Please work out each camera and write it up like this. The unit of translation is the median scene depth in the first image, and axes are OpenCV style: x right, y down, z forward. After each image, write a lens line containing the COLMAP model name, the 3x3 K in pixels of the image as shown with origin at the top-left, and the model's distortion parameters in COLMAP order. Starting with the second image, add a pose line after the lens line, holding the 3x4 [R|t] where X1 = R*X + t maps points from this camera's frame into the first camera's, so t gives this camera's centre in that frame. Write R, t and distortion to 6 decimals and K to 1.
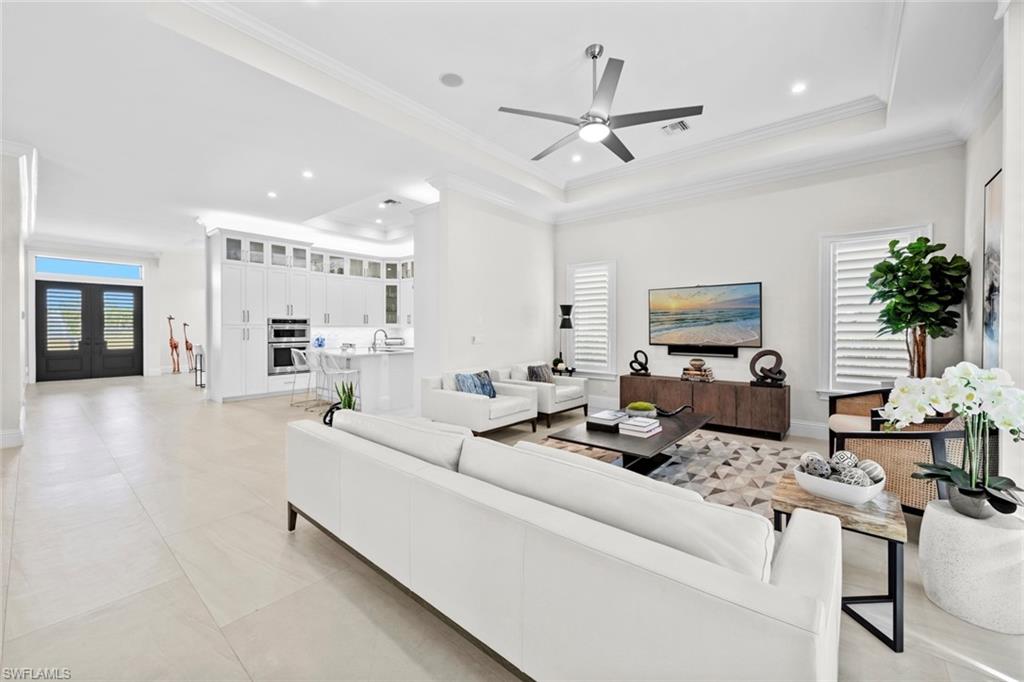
lens RADIAL K [[400.9, 0, 516.1], [0, 400.9, 333.7], [0, 0, 1]] dist [-0.000659, -0.000146]
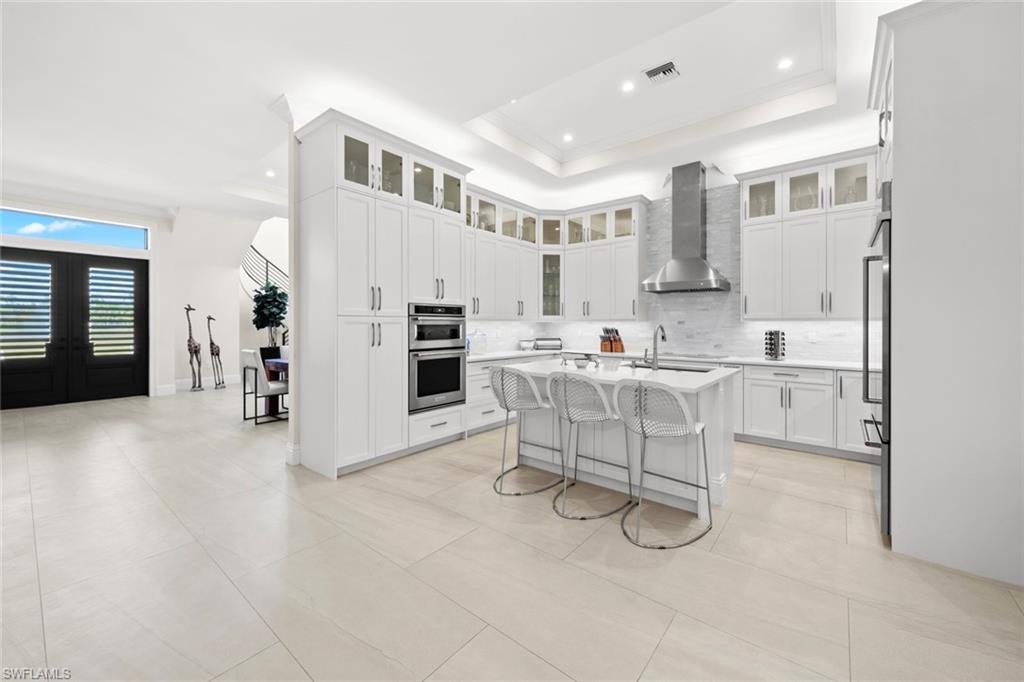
lens RADIAL K [[401.8, 0, 509.8], [0, 401.8, 327.3], [0, 0, 1]] dist [0.000505, 0.000068]
pose [[0.999967, -0.000668, 0.008139, -0.450919], [0.000713, 0.999984, -0.005530, -0.004211], [-0.008135, 0.005536, 0.999952, 0.439717]]
